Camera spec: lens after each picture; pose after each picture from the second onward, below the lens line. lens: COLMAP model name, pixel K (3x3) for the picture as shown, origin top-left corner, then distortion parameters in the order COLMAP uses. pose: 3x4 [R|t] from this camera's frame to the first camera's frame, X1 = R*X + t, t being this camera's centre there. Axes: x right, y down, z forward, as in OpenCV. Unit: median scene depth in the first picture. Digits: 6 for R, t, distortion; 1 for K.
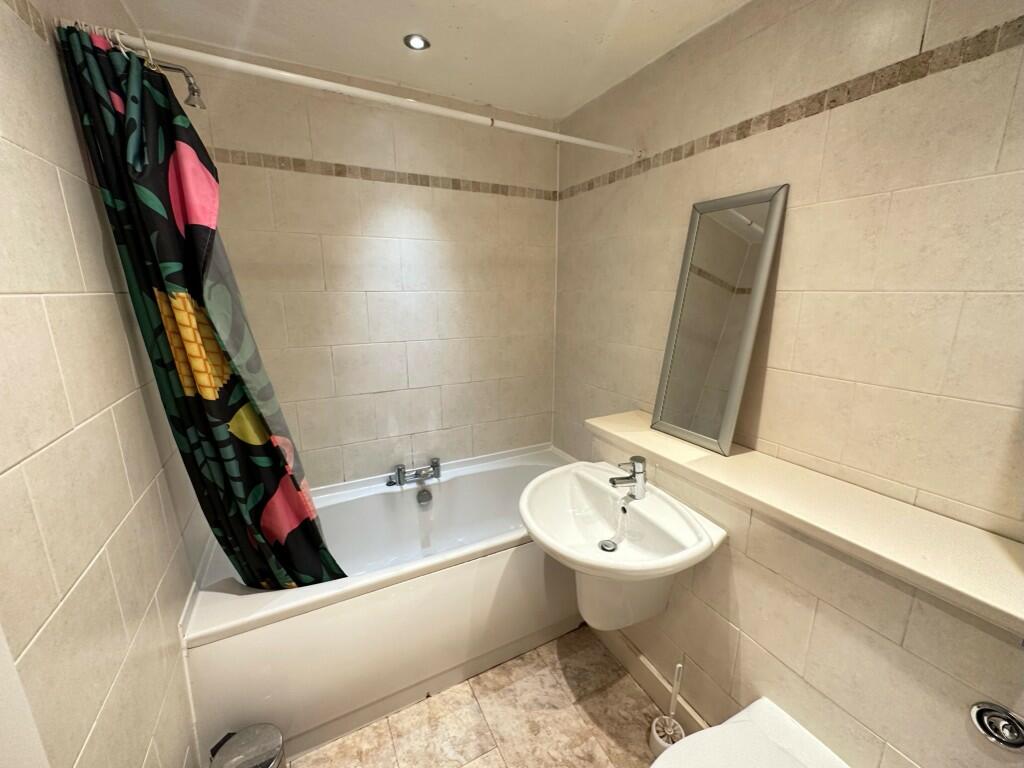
lens RADIAL K [[407.5, 0, 512.3], [0, 407.5, 382.4], [0, 0, 1]] dist [-0.002299, 0.000133]
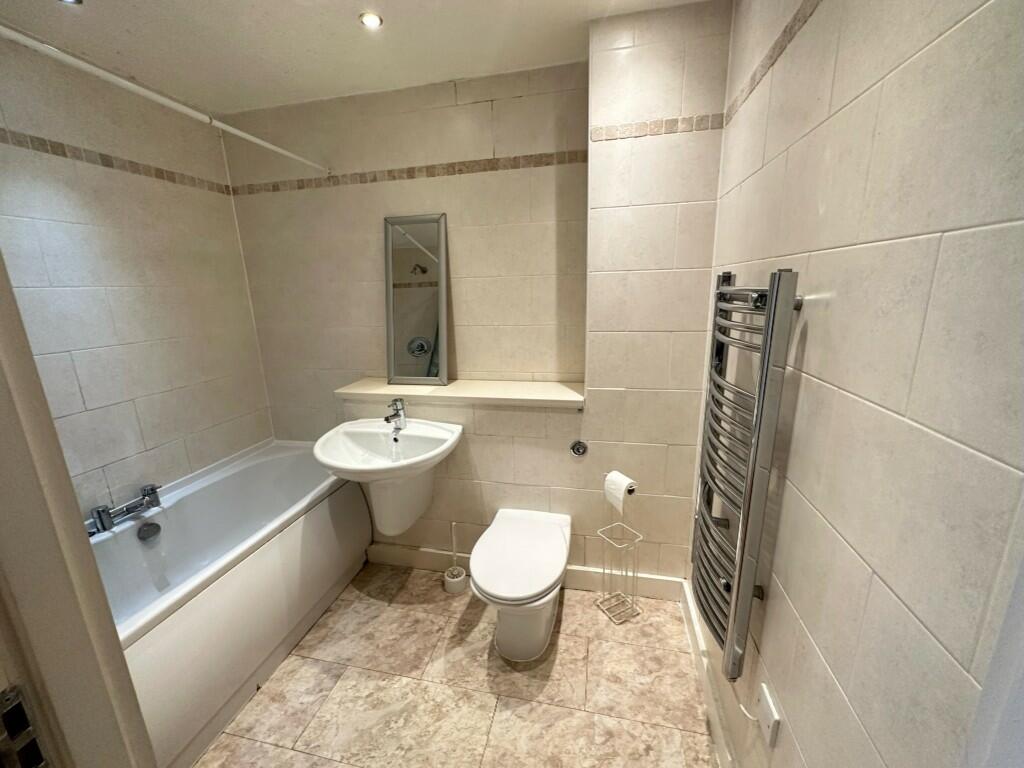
lens RADIAL K [[407.5, 0, 512.3], [0, 407.5, 382.4], [0, 0, 1]] dist [-0.002299, 0.000133]
pose [[0.642971, -0.192591, 0.741281, -0.387436], [0.197173, 0.976868, 0.082776, 0.077620], [-0.740075, 0.092938, 0.666071, -0.185373]]
